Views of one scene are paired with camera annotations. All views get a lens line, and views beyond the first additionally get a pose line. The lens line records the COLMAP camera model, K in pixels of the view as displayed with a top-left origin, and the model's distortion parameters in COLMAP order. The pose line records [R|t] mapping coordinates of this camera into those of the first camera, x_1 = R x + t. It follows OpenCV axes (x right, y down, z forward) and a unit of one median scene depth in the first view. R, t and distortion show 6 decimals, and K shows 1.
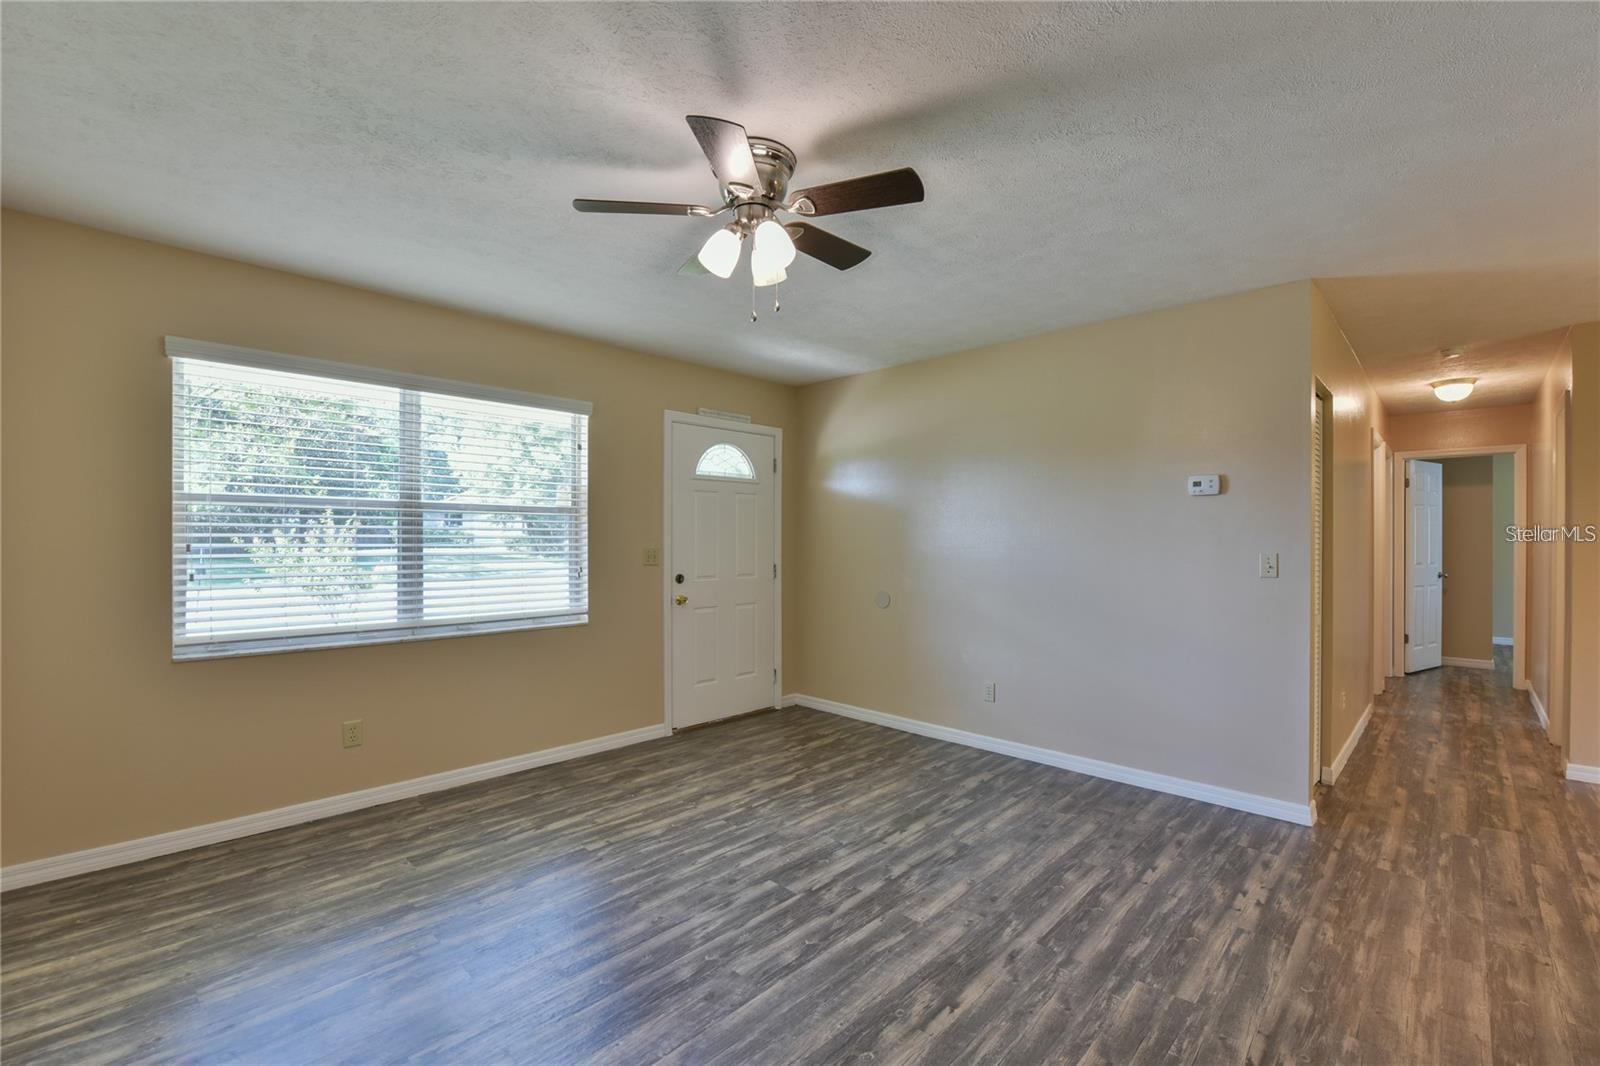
lens RADIAL K [[672.6, 0, 799.5], [0, 672.6, 533.9], [0, 0, 1]] dist [-0.001016, -0.000251]
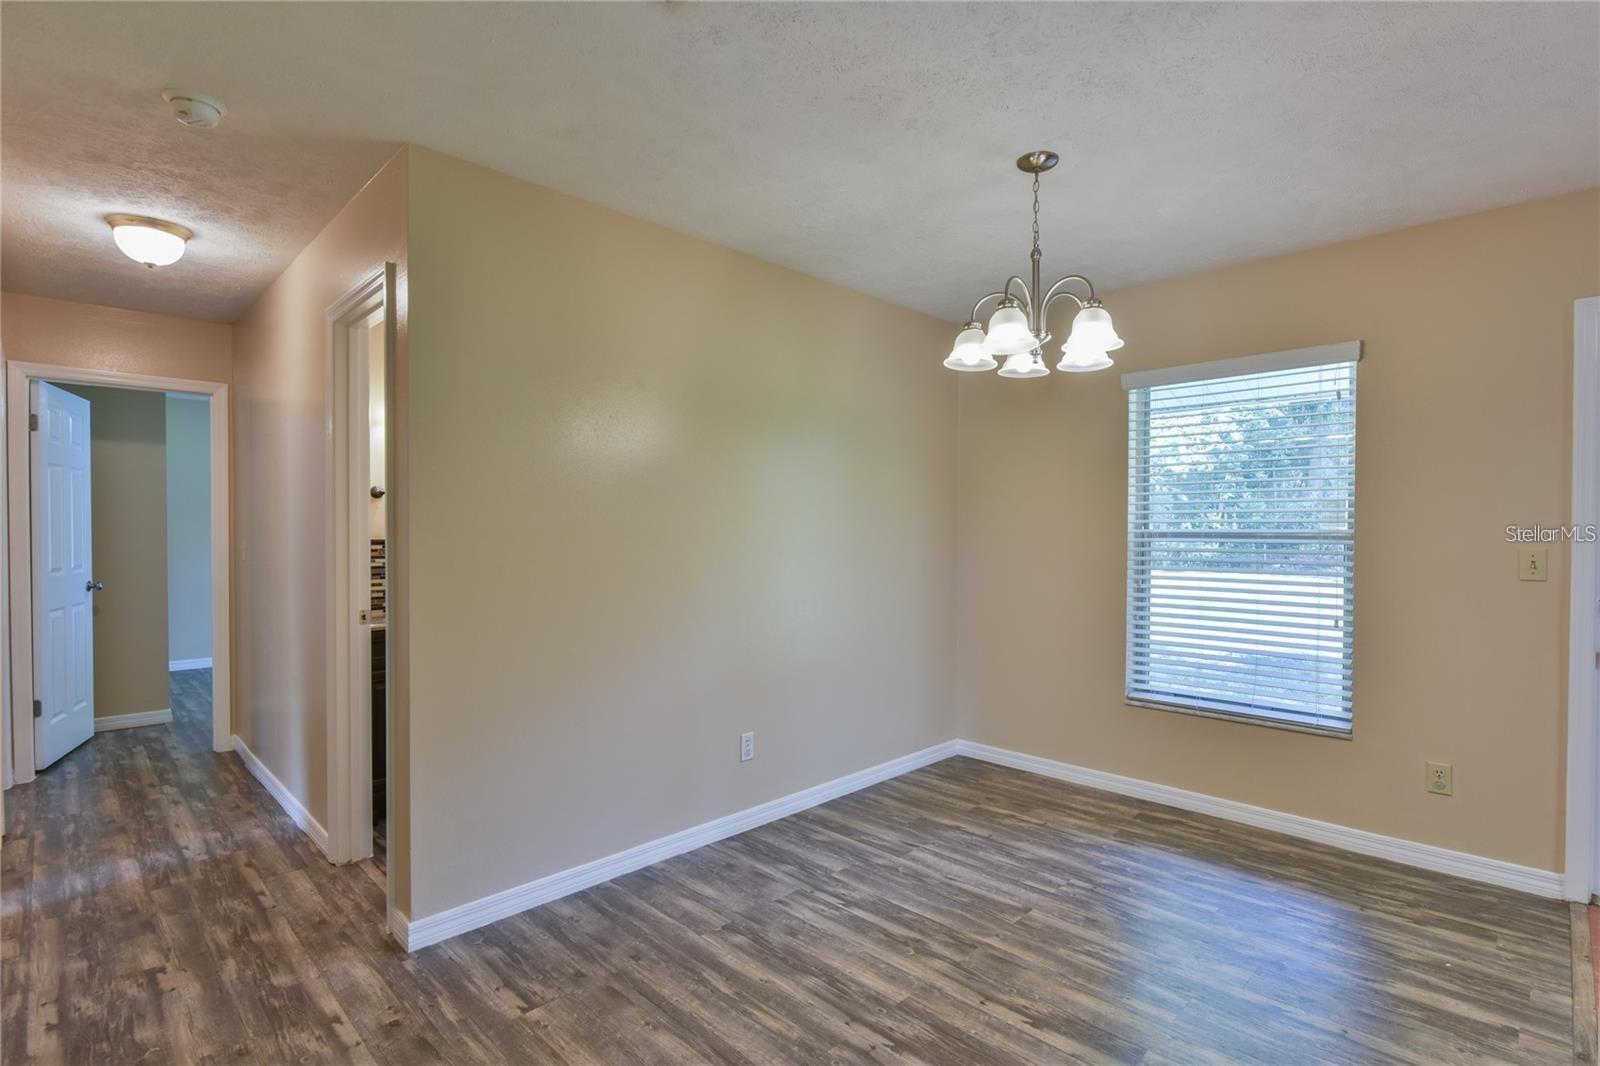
lens RADIAL K [[770.0, 0, 799.5], [0, 770.0, 531.9], [0, 0, 1]] dist [0.002074, 0.000233]
pose [[0.013415, -0.022981, 0.999646, 0.287659], [0.003005, 0.999732, 0.022943, -0.000448], [-0.999905, 0.002696, 0.013481, 0.372810]]
